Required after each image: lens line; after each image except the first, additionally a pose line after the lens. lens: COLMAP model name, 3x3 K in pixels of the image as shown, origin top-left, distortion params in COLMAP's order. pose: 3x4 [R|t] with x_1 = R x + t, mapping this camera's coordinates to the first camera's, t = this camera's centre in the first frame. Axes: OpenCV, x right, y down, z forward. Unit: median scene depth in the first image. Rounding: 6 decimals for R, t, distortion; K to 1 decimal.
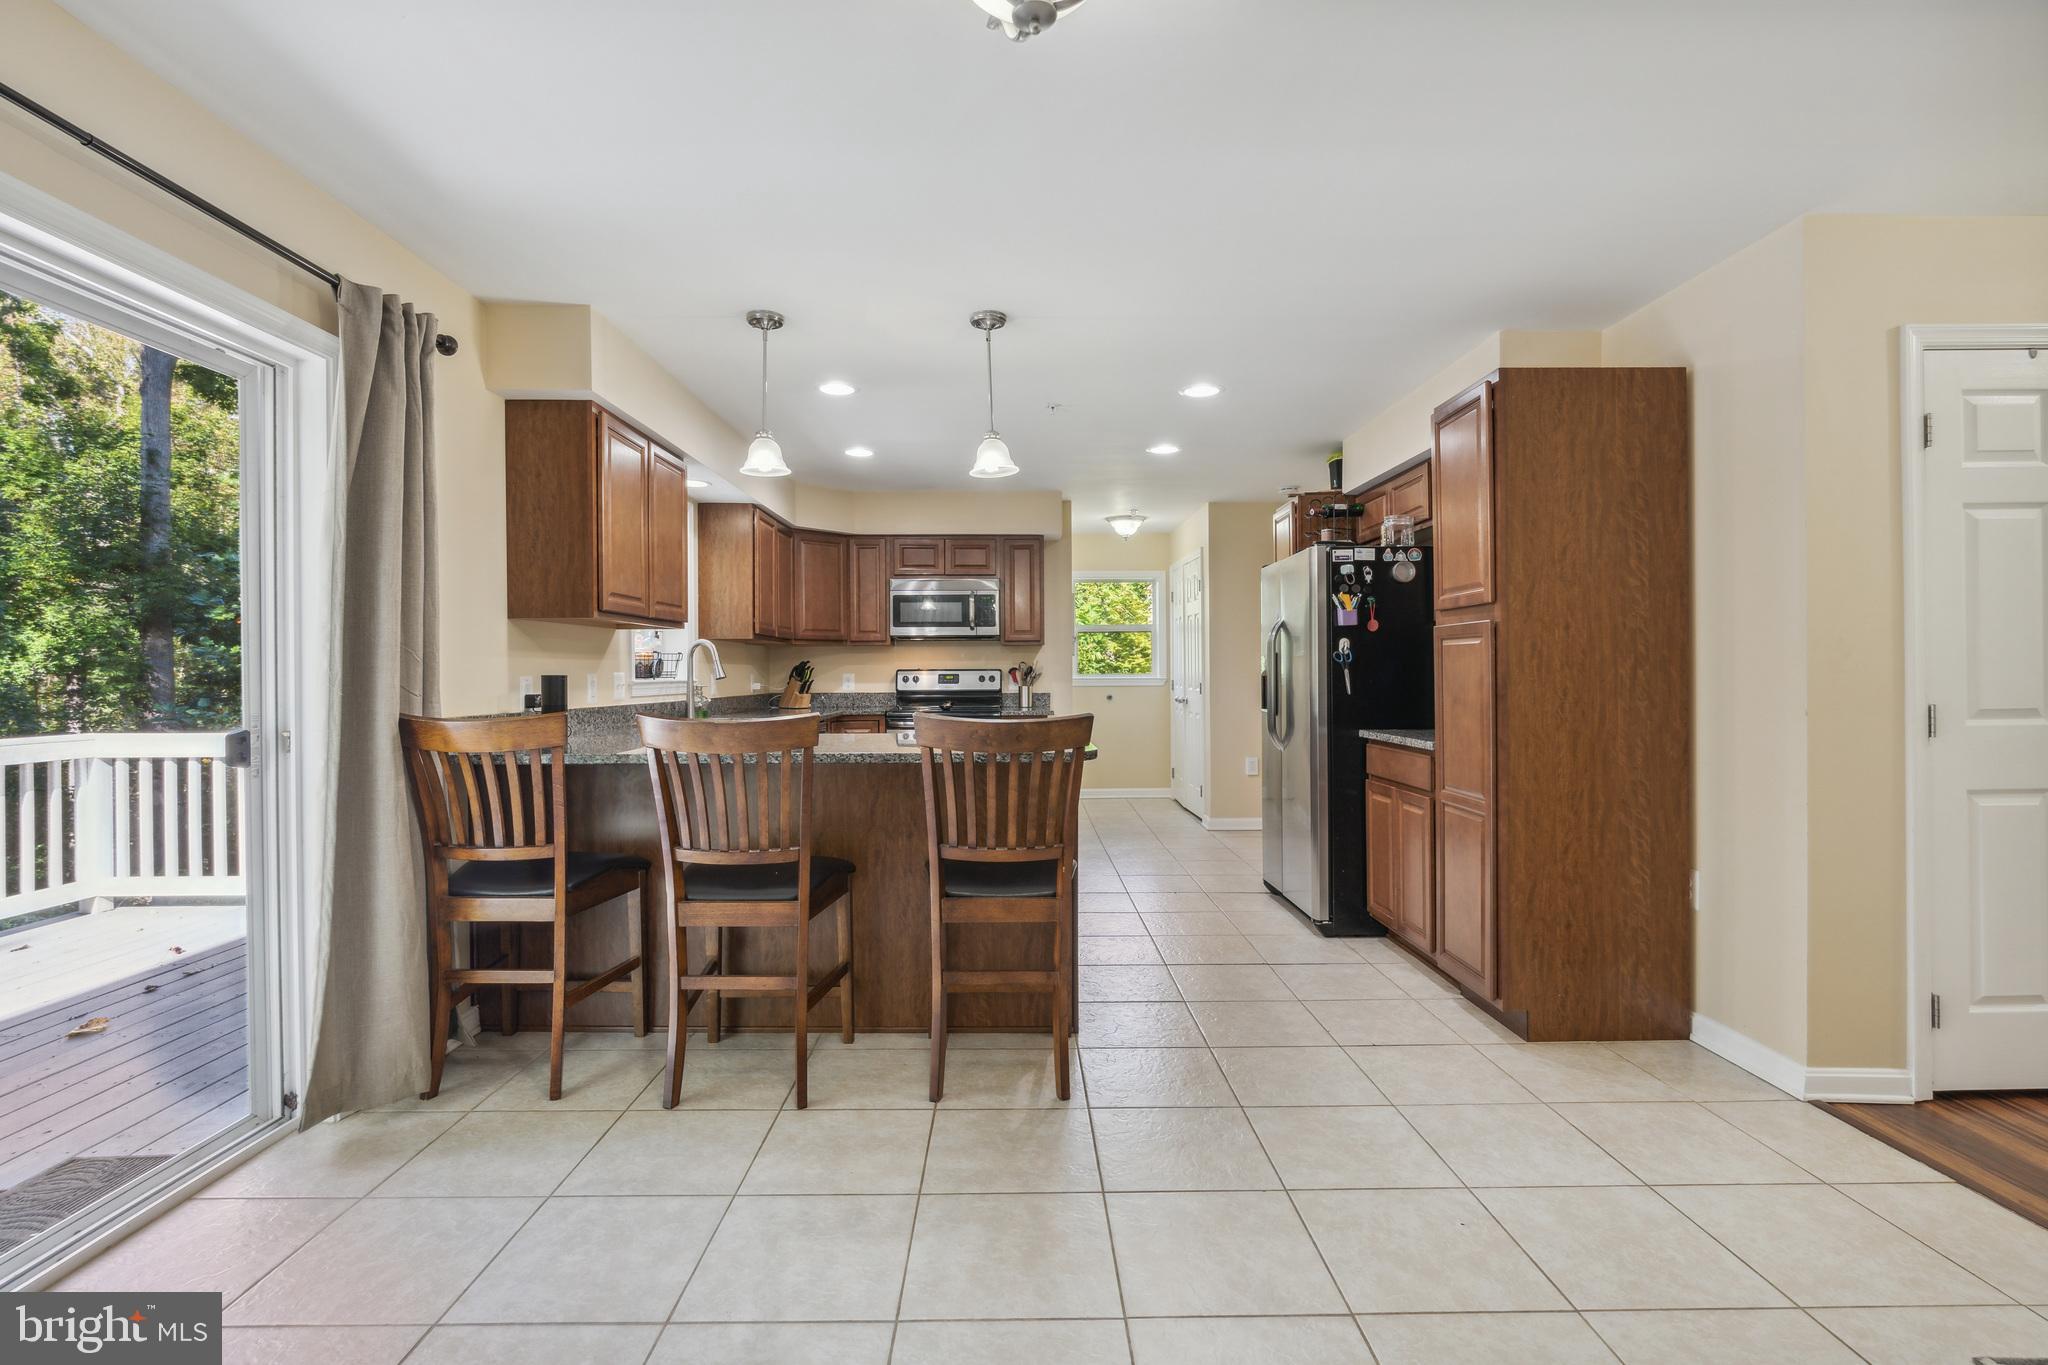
lens RADIAL K [[941.6, 0, 1024.0], [0, 941.6, 682.5], [0, 0, 1]] dist [-0.005452, -0.000012]
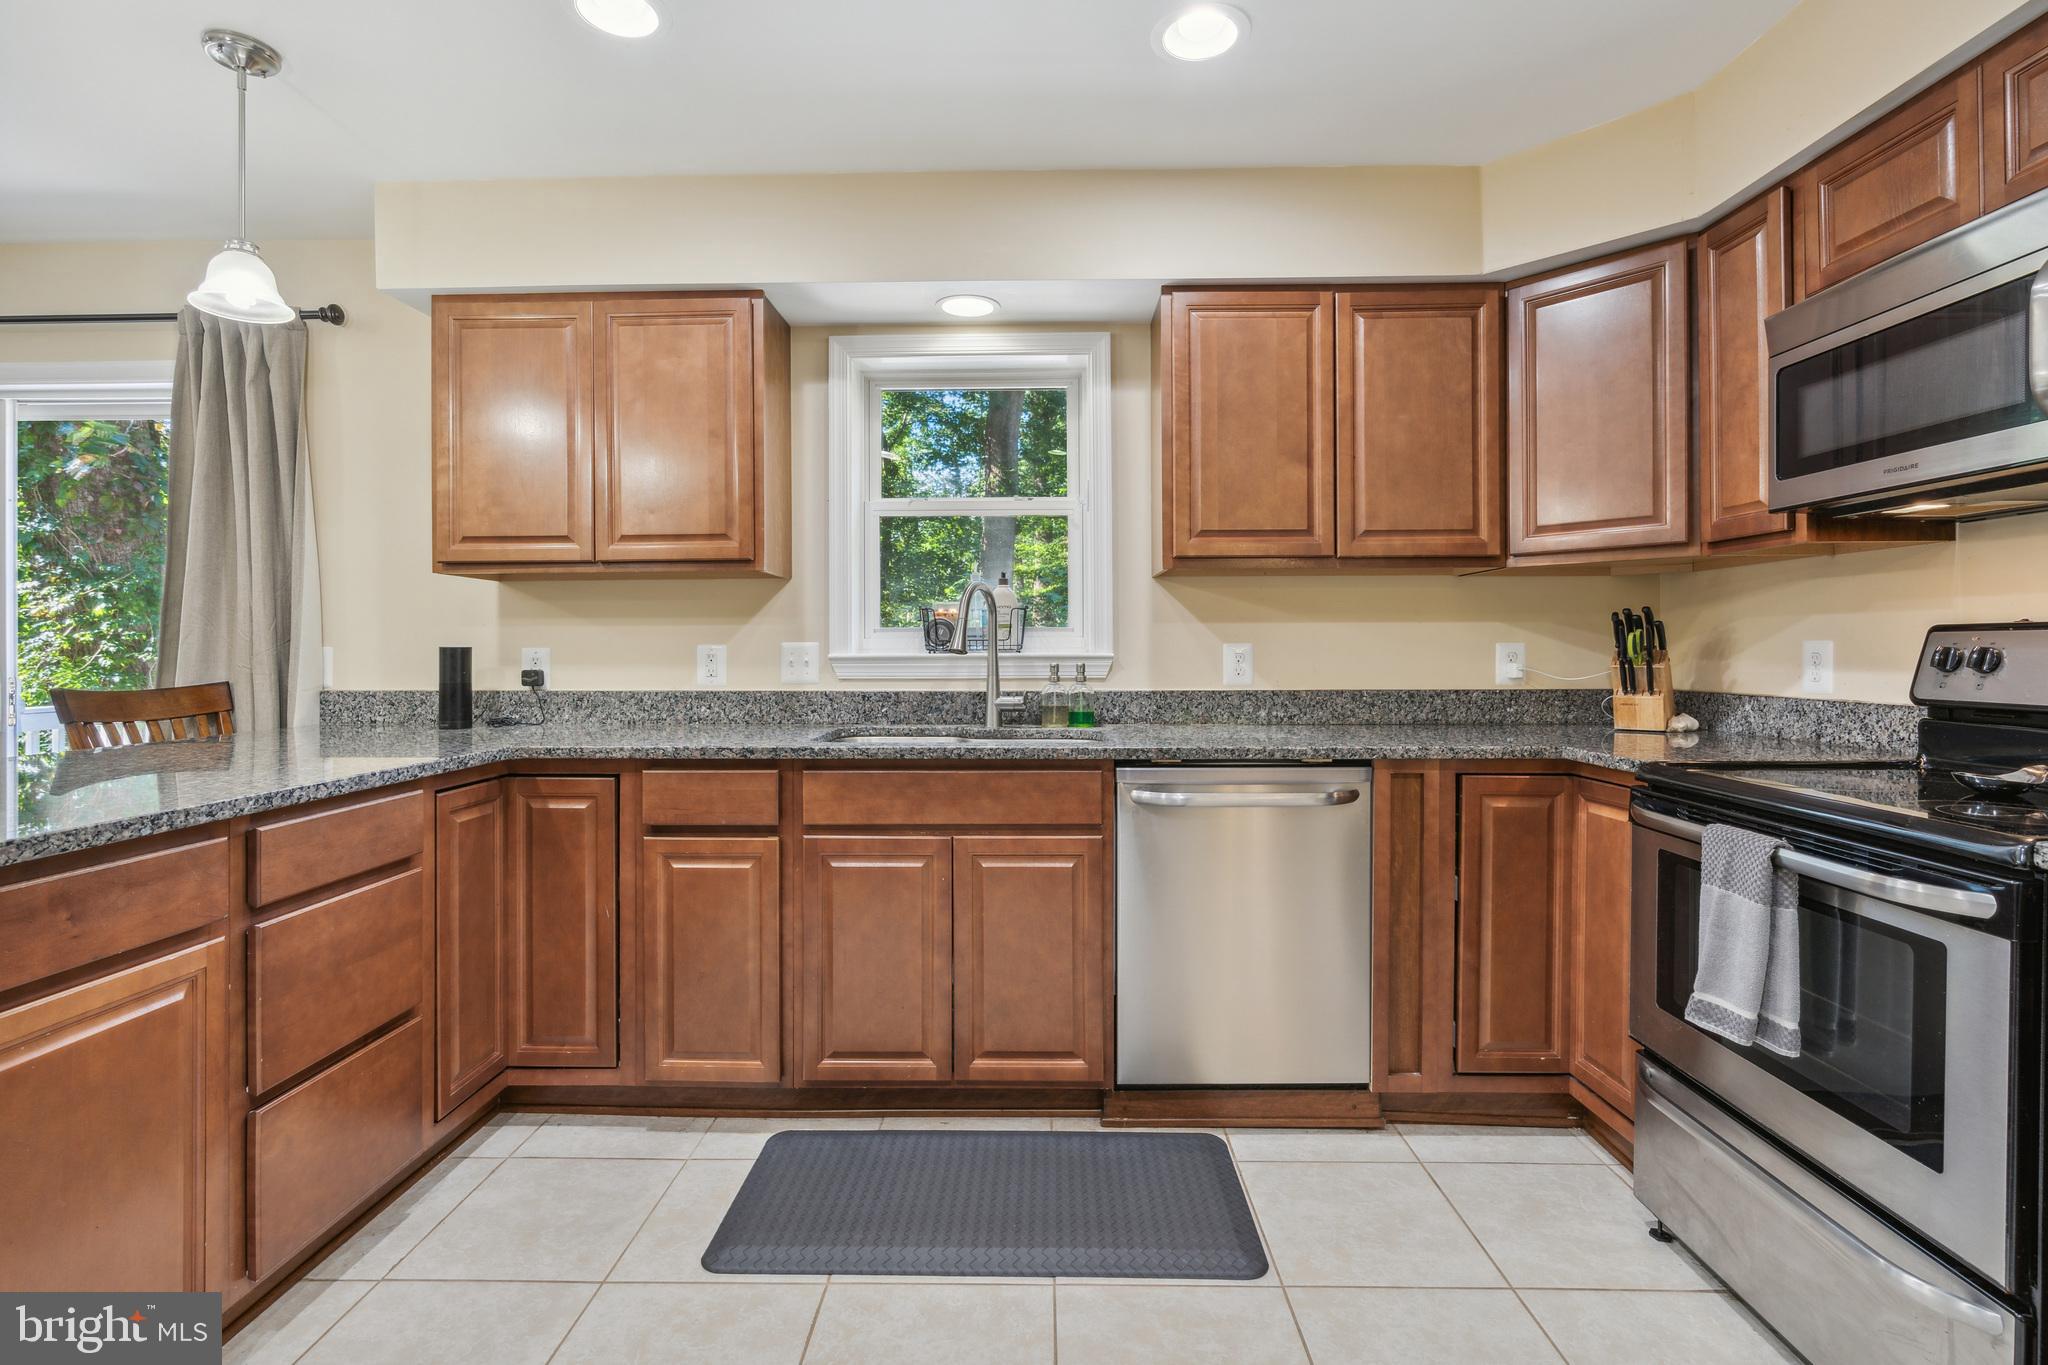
lens RADIAL K [[947.7, 0, 1025.2], [0, 947.7, 649.2], [0, 0, 1]] dist [-0.006623, 0.000786]
pose [[-0.027647, 0.007258, -0.999591, 0.152429], [-0.004641, 0.999962, 0.007389, -0.007378], [0.999607, 0.004843, -0.027613, 0.742141]]
